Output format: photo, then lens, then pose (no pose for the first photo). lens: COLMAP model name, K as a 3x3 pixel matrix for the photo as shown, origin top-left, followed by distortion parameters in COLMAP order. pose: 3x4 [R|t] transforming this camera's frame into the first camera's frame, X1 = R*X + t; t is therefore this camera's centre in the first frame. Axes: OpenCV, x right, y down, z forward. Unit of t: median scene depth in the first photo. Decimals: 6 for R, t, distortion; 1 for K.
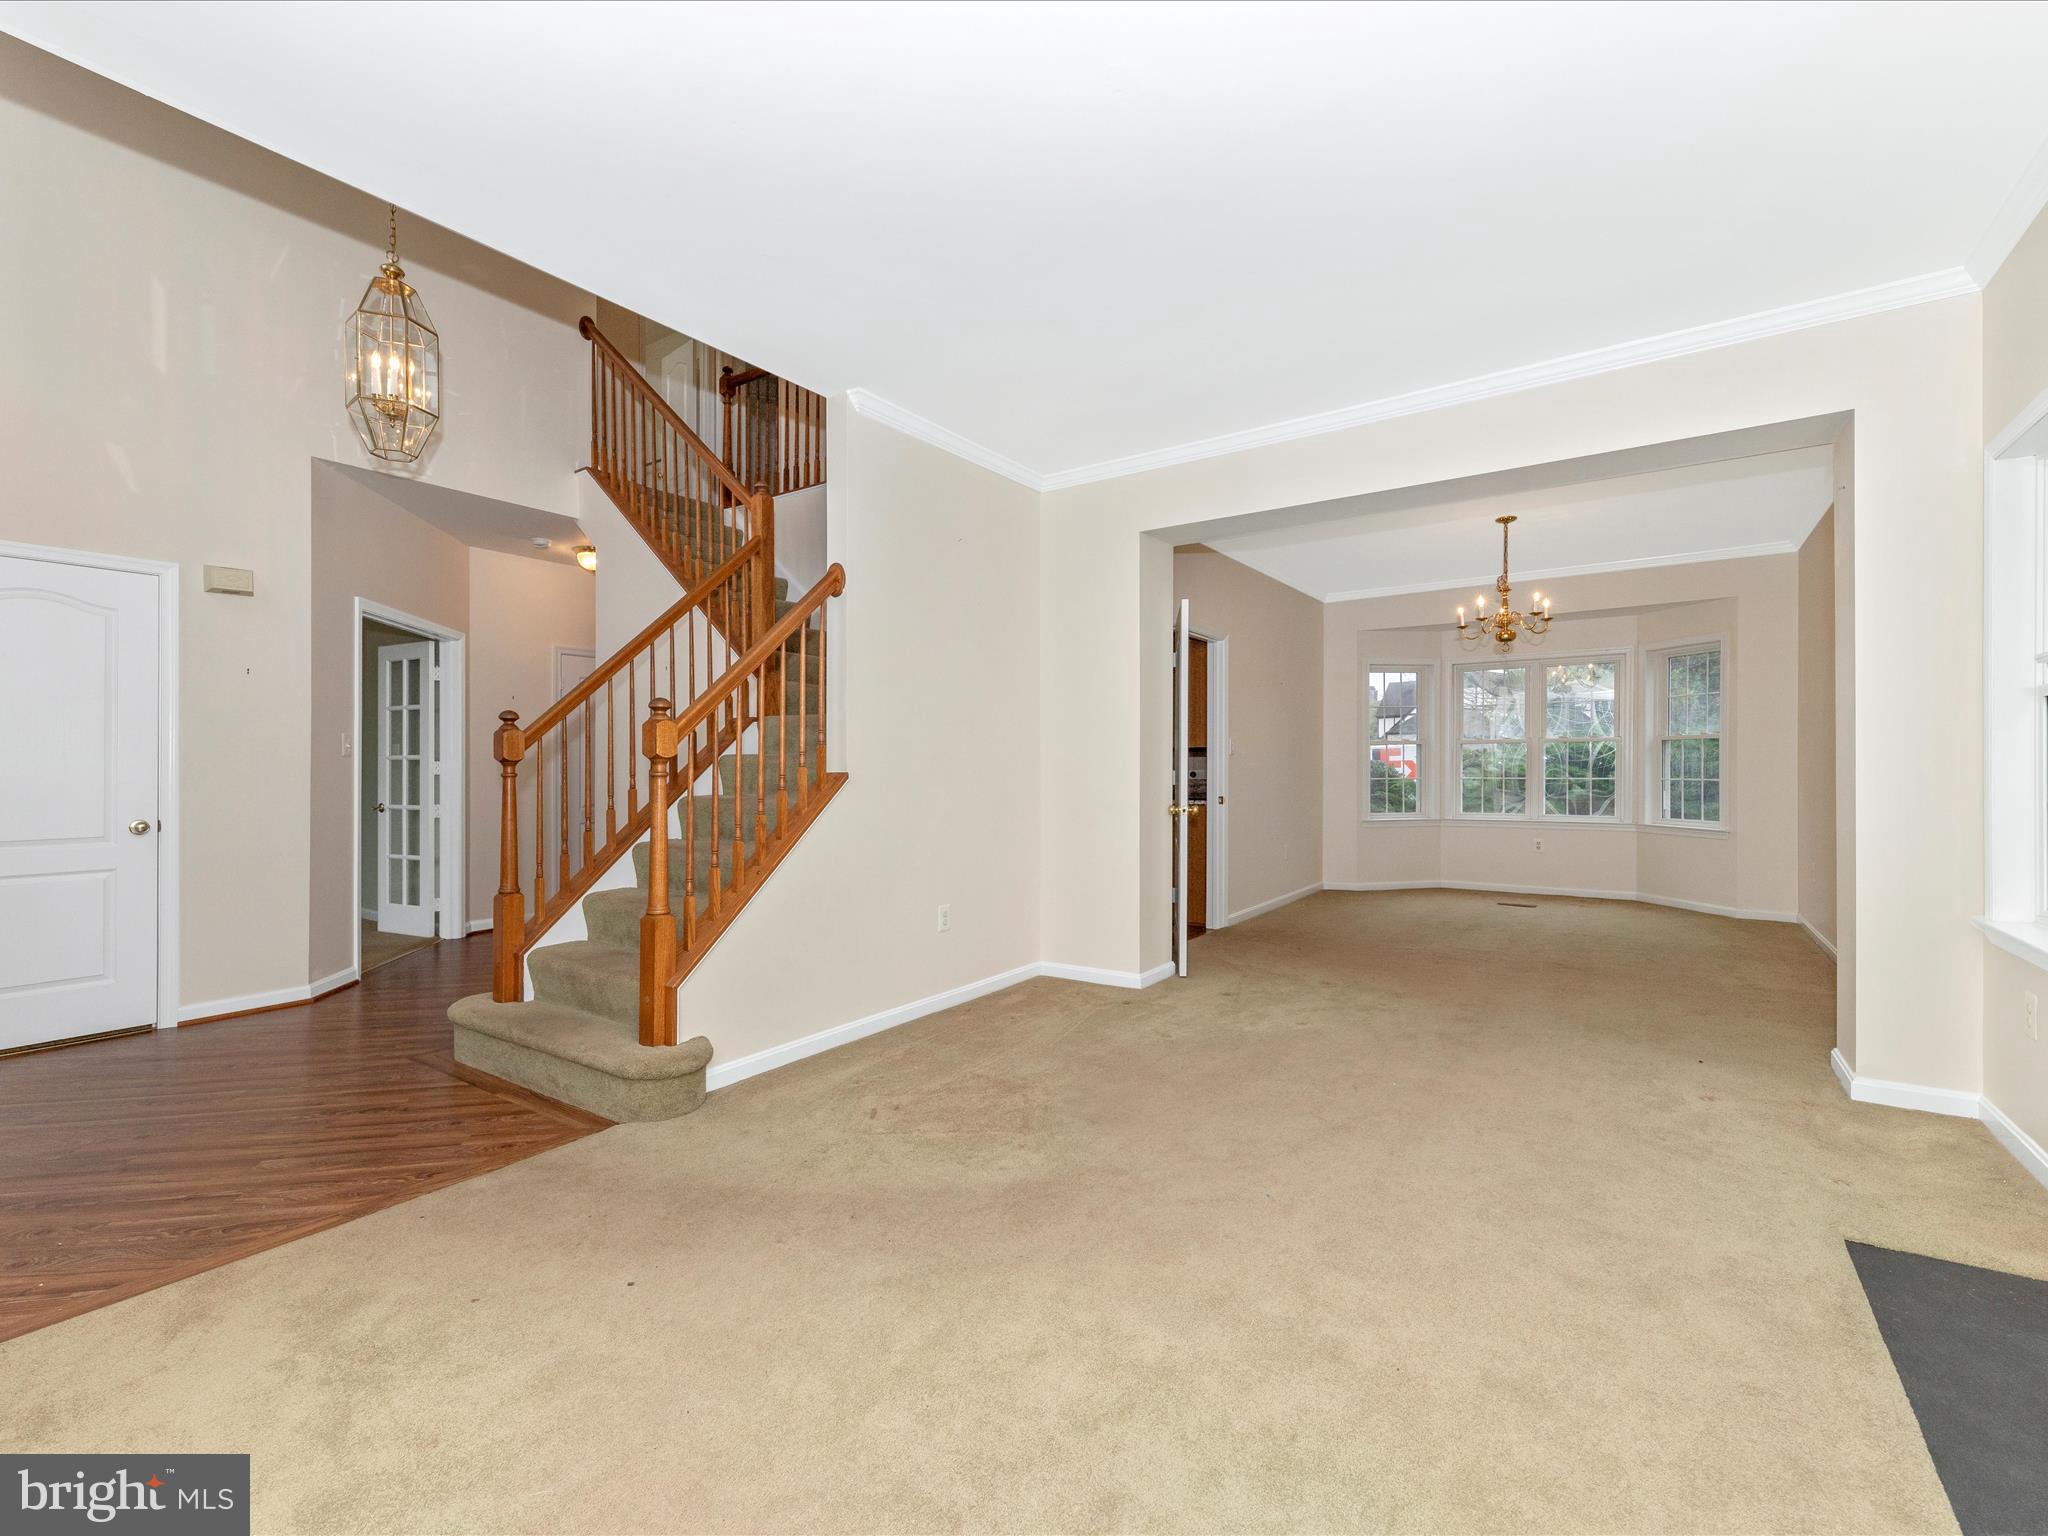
lens RADIAL K [[881.6, 0, 1024.0], [0, 881.6, 768.0], [0, 0, 1]] dist [0.001326, -0.000209]
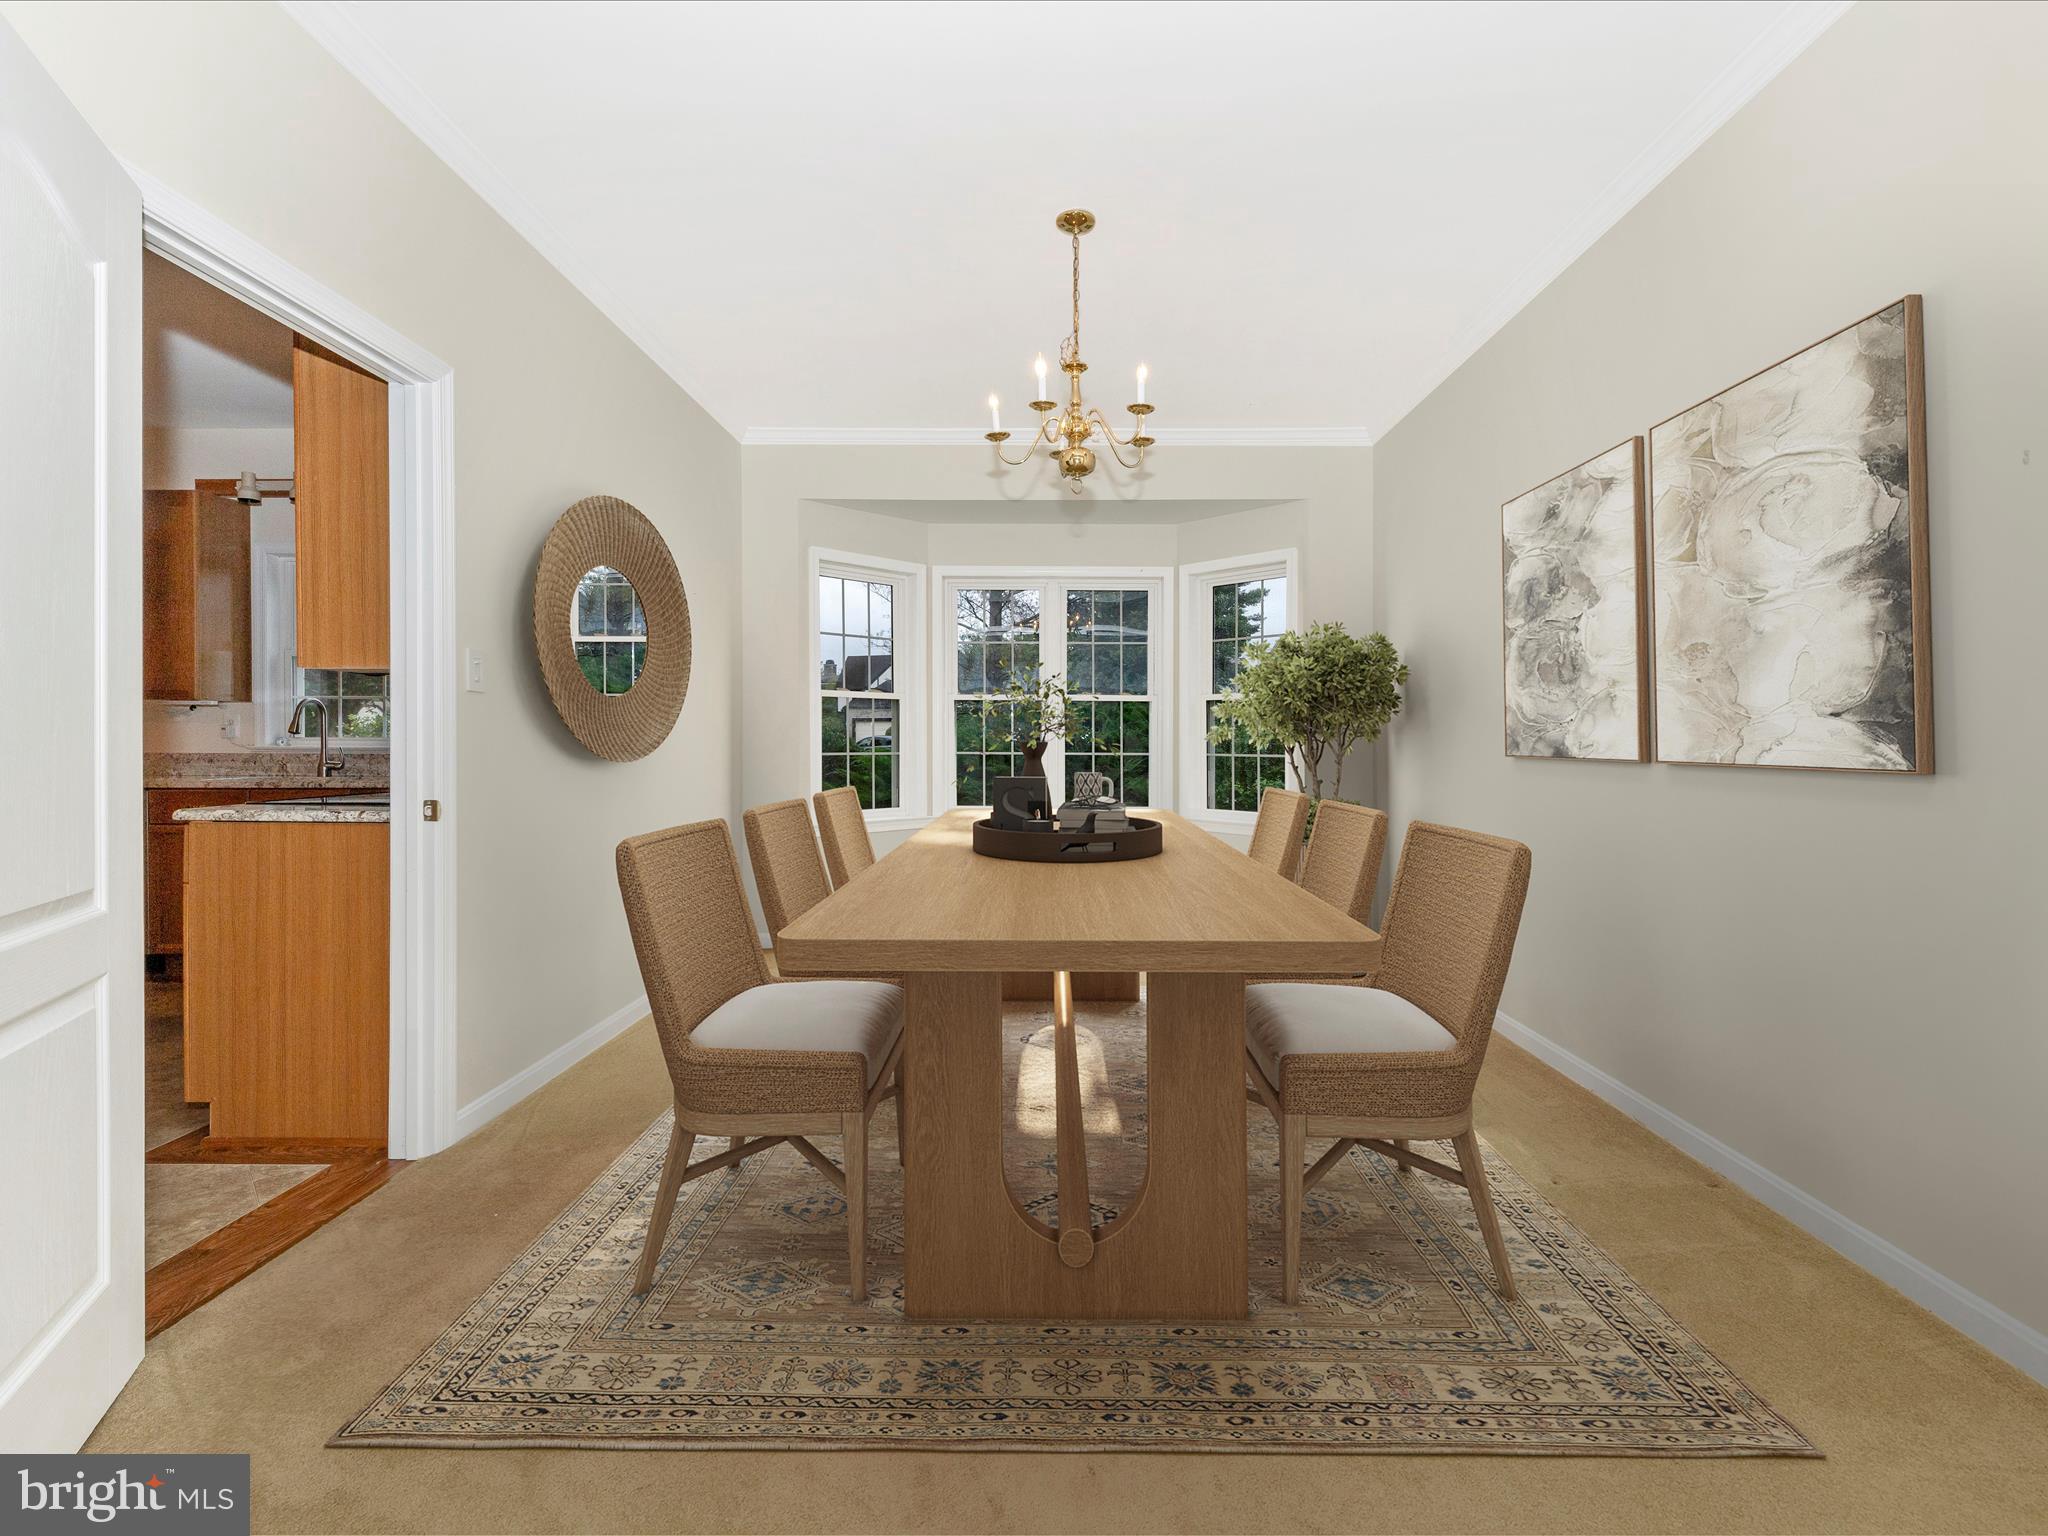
lens RADIAL K [[881.8, 0, 1024.0], [0, 881.8, 768.0], [0, 0, 1]] dist [0.000951, 0.000276]
pose [[0.831305, -0.008119, 0.555757, 0.206332], [-0.007815, 0.999624, 0.026292, 0.005934], [-0.555761, -0.026200, 0.830929, 0.502707]]
